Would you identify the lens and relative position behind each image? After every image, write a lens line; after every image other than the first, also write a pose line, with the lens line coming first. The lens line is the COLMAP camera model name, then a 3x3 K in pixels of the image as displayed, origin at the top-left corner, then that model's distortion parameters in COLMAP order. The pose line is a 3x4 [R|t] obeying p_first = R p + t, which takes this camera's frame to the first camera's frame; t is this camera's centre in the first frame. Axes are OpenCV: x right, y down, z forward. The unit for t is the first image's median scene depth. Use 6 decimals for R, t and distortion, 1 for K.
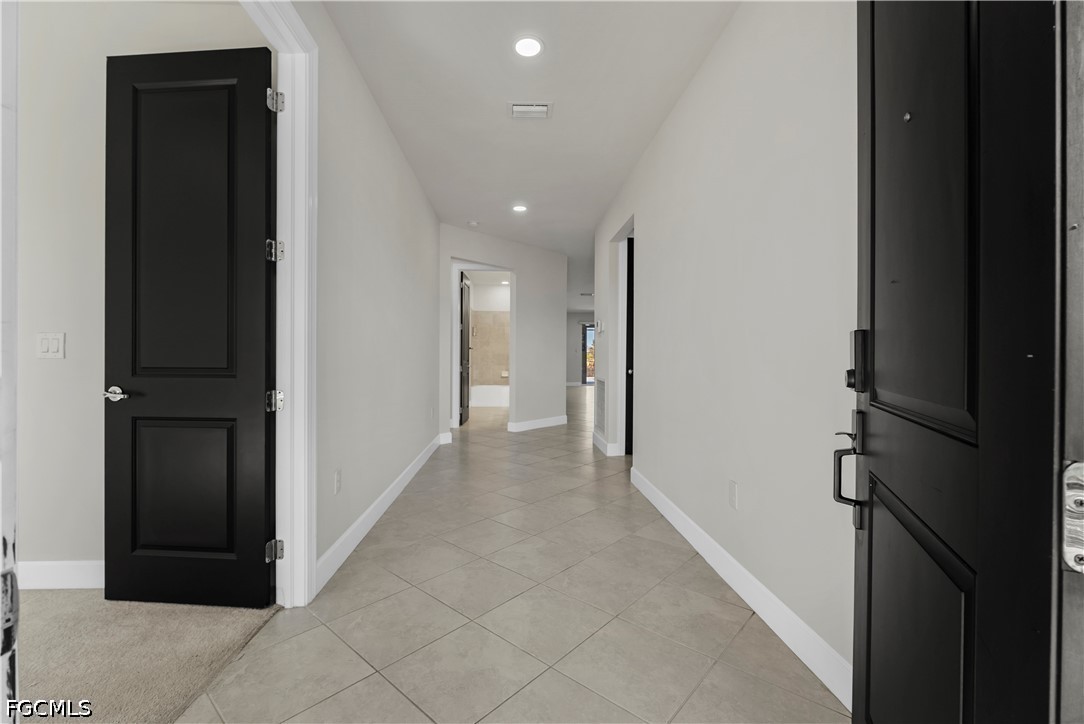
lens RADIAL K [[448.9, 0, 542.0], [0, 448.9, 362.0], [0, 0, 1]] dist [-0.001600, -0.000105]
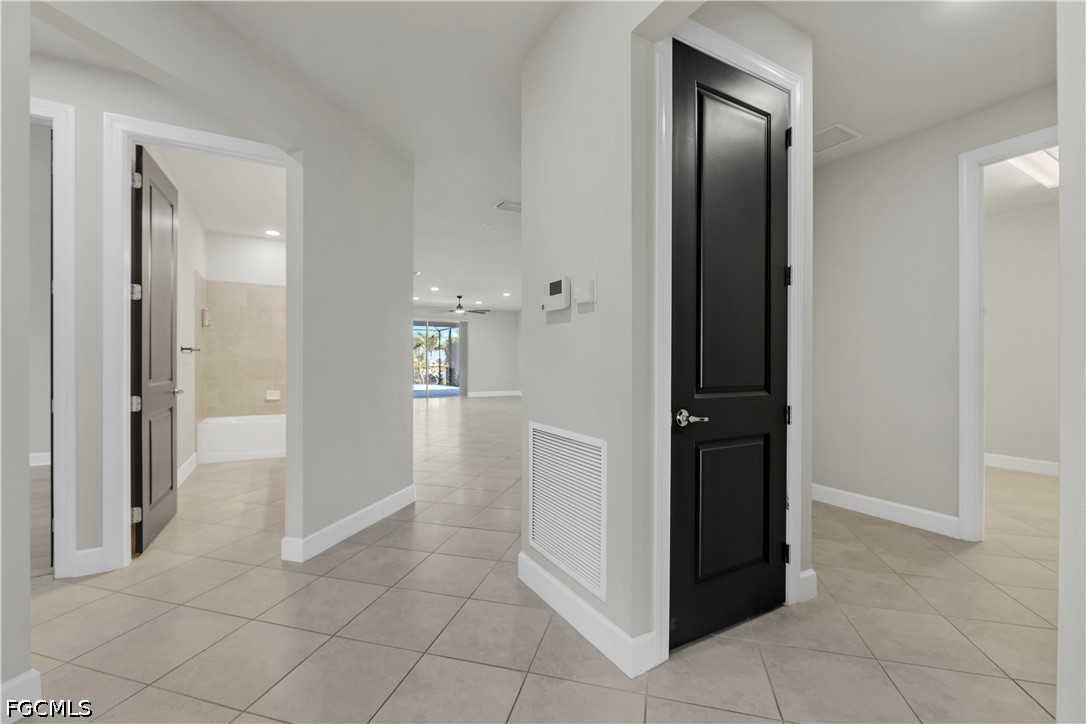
lens RADIAL K [[449.7, 0, 543.0], [0, 449.7, 362.0], [0, 0, 1]] dist [-0.001600, -0.000105]
pose [[0.897520, -0.002862, 0.440965, -0.031125], [0.005783, 0.999969, -0.005281, -0.012287], [-0.440936, 0.007290, 0.897509, 0.397541]]
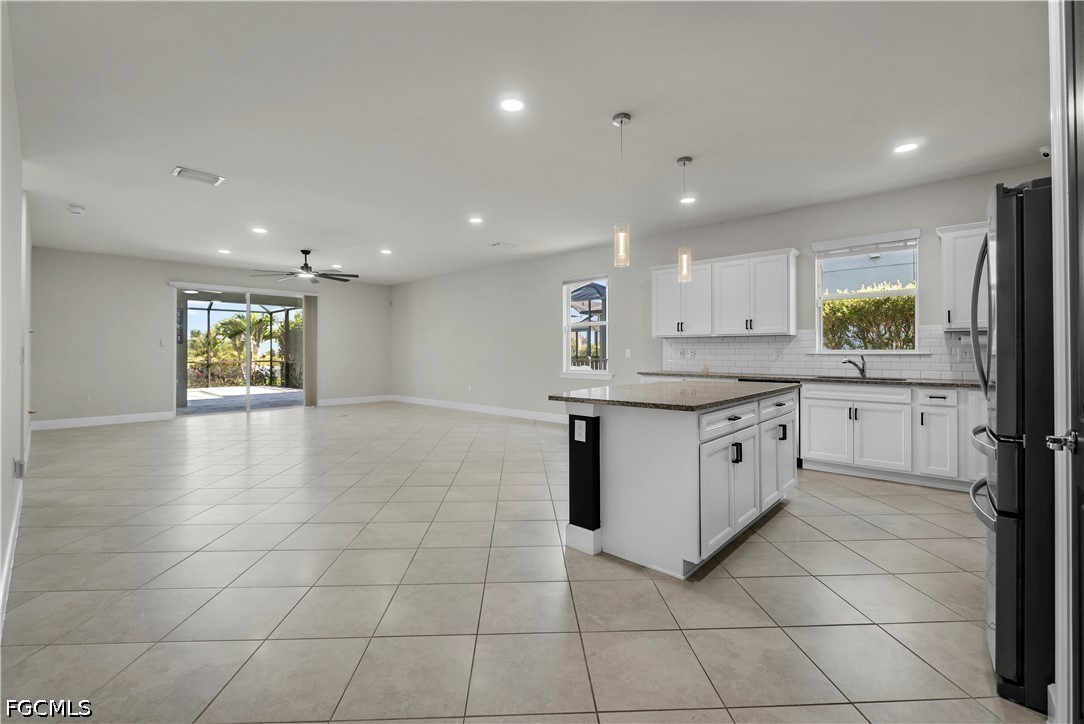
lens RADIAL K [[460.2, 0, 540.1], [0, 460.2, 355.2], [0, 0, 1]] dist [-0.004989, -0.000536]
pose [[0.725559, -0.004420, 0.688145, 0.071874], [0.007281, 0.999973, -0.001254, -0.018298], [-0.688121, 0.005920, 0.725572, 0.818310]]
